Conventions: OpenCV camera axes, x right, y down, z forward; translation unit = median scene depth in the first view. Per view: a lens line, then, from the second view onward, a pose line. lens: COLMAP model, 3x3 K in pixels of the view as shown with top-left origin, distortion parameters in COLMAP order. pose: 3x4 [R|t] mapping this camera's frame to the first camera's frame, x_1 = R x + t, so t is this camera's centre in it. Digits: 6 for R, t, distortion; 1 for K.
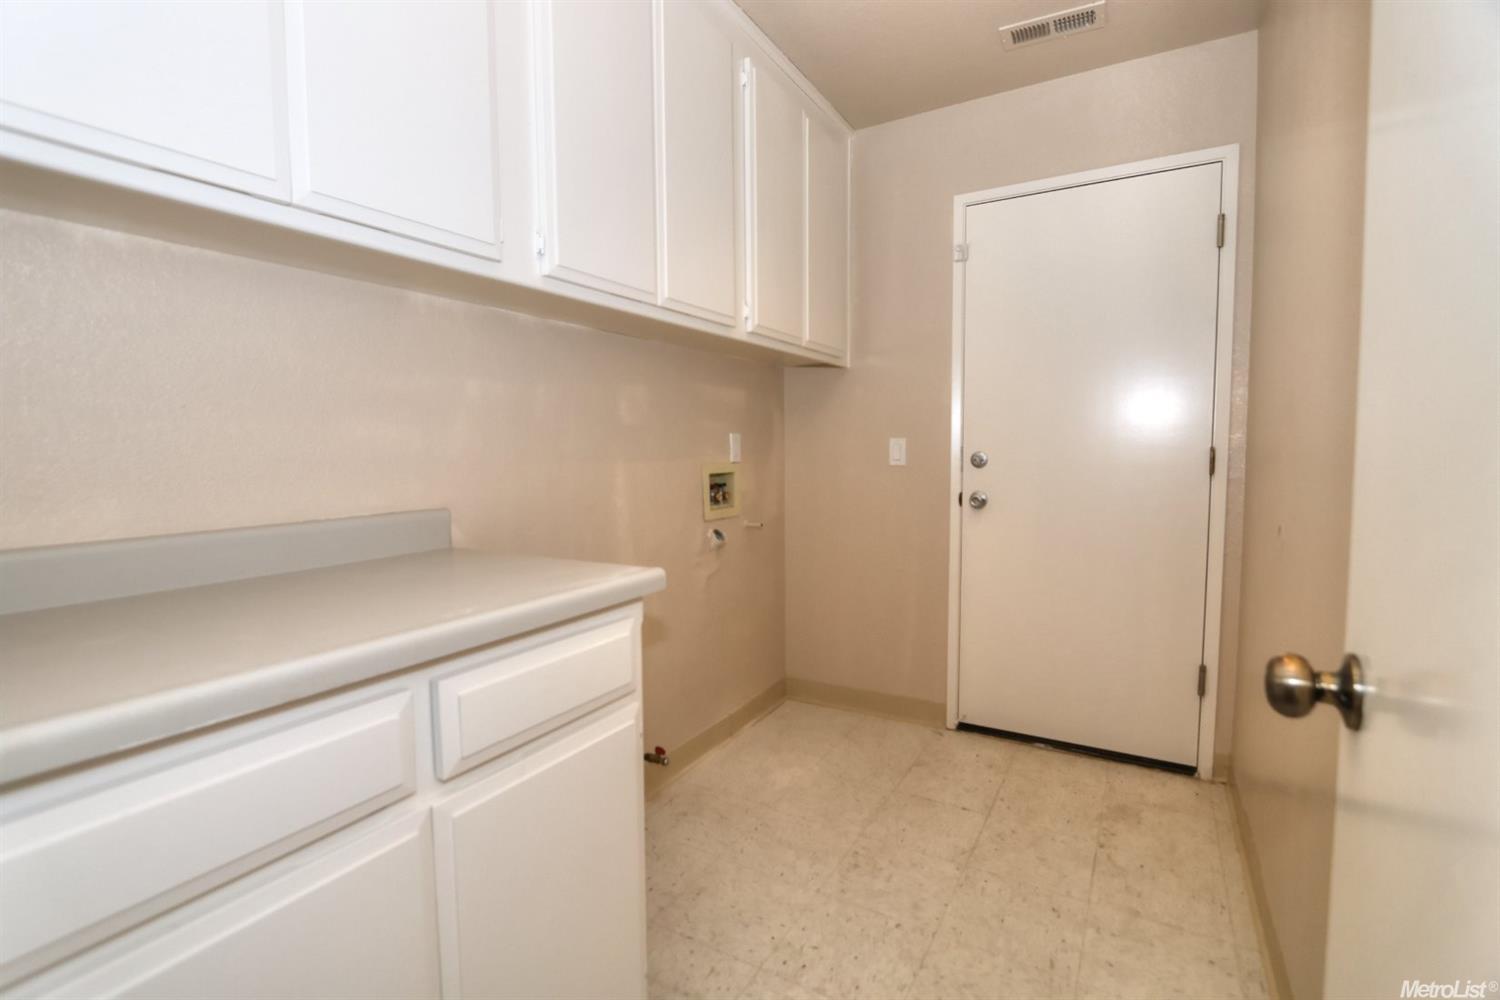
lens RADIAL K [[687.7, 0, 746.4], [0, 687.7, 494.9], [0, 0, 1]] dist [-0.010461, 0.000030]
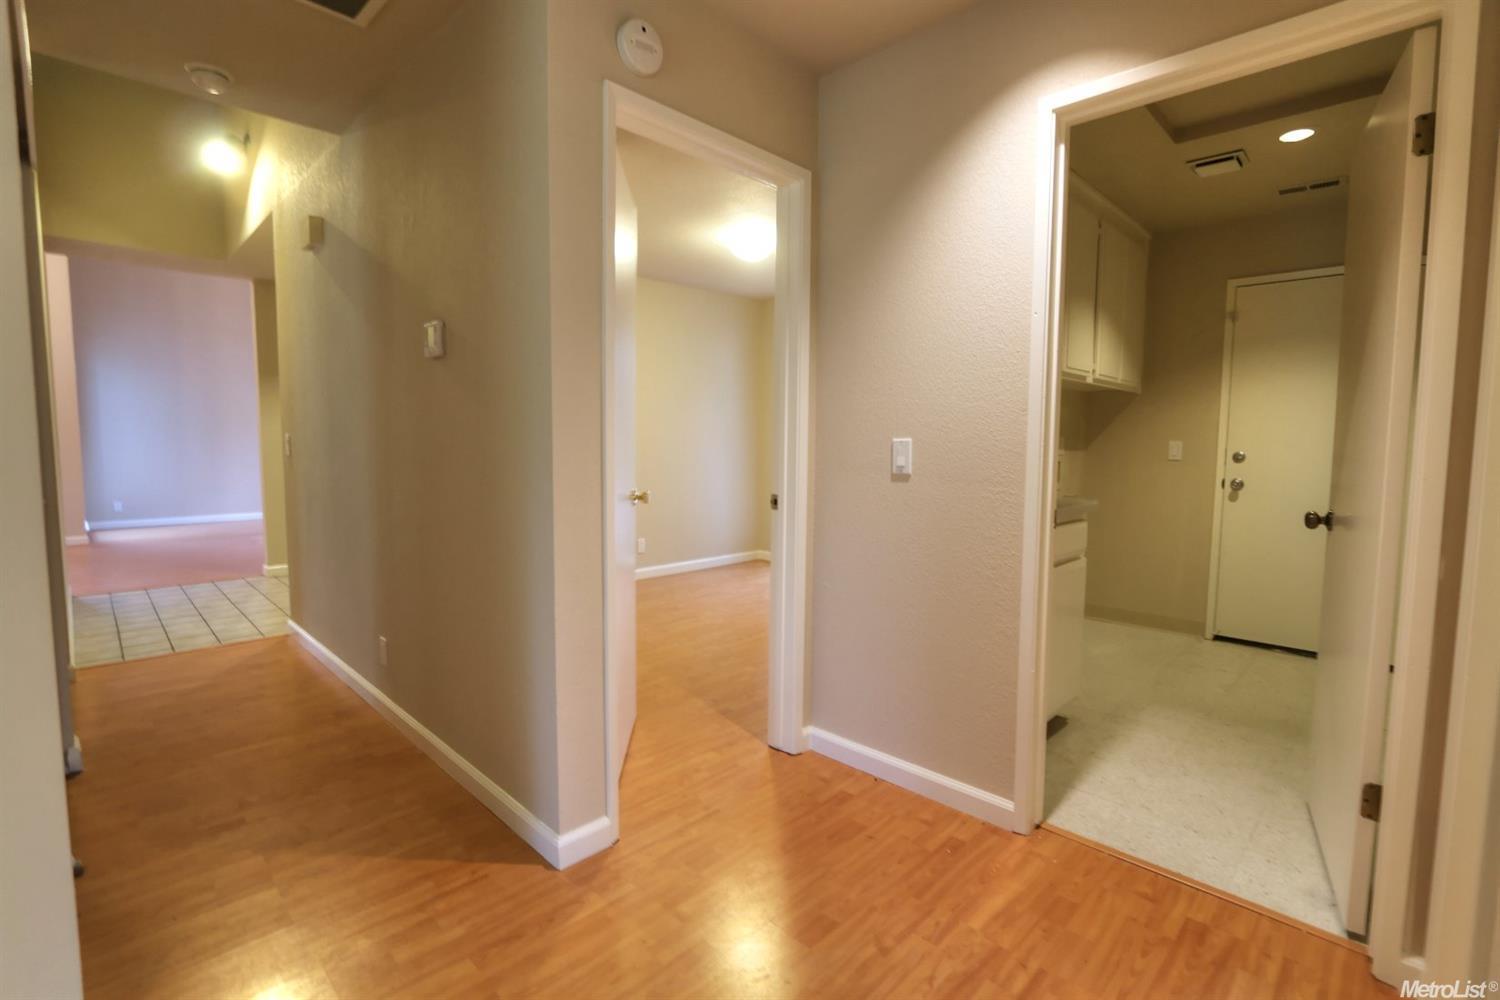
lens RADIAL K [[687.7, 0, 746.4], [0, 687.7, 494.9], [0, 0, 1]] dist [-0.010461, 0.000030]
pose [[0.964389, 0.036286, -0.261987, -0.289972], [-0.032303, 0.999288, 0.019494, 0.035480], [0.262508, -0.010337, 0.964875, -0.686222]]
